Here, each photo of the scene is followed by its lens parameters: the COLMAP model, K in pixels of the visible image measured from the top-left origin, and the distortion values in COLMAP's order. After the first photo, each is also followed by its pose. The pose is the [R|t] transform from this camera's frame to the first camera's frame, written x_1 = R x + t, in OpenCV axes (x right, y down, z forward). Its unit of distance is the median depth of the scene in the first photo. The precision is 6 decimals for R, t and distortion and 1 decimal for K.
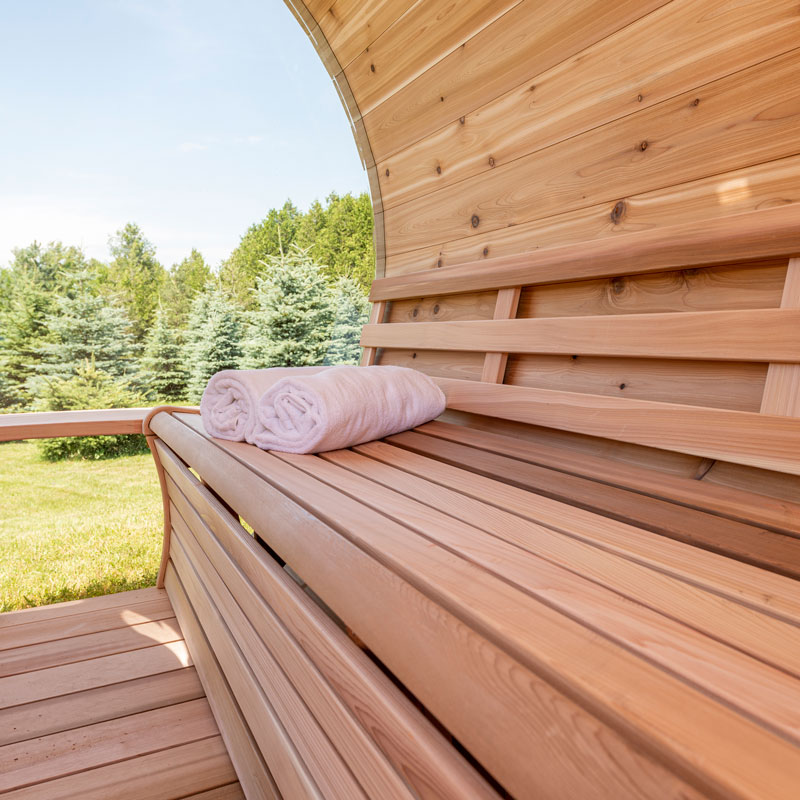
lens RADIAL K [[752.3, 0, 430.2], [0, 752.3, 400.5], [0, 0, 1]] dist [0.015792, 0.009890]
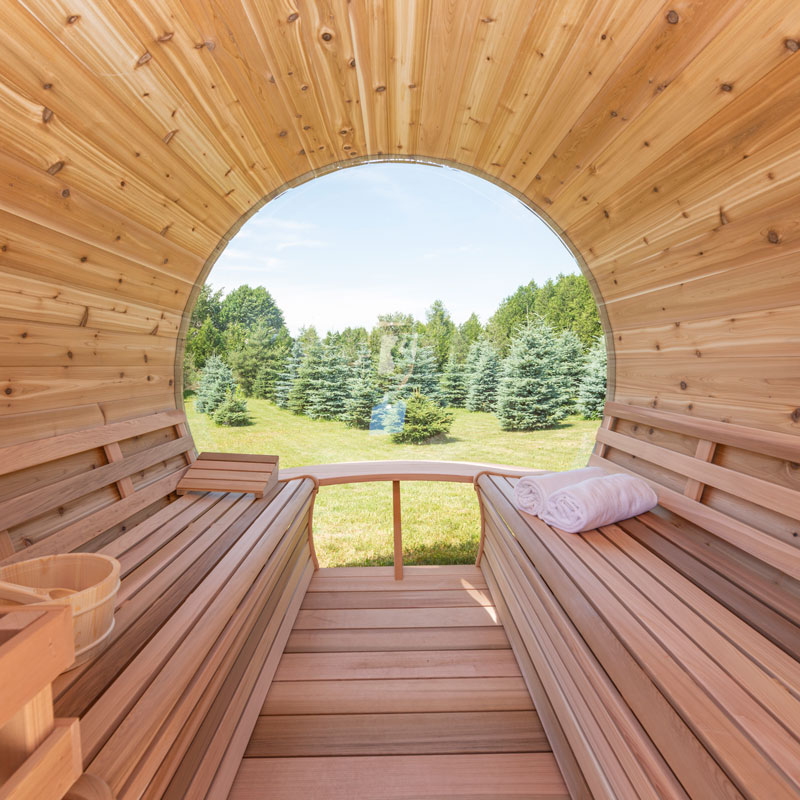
lens RADIAL K [[465.7, 0, 393.3], [0, 465.7, 397.2], [0, 0, 1]] dist [0.002861, 0.000732]
pose [[0.894717, 0.051794, -0.443620, -0.049531], [-0.058991, 0.998256, -0.002429, -0.165930], [0.442720, 0.028343, 0.896212, -0.162437]]
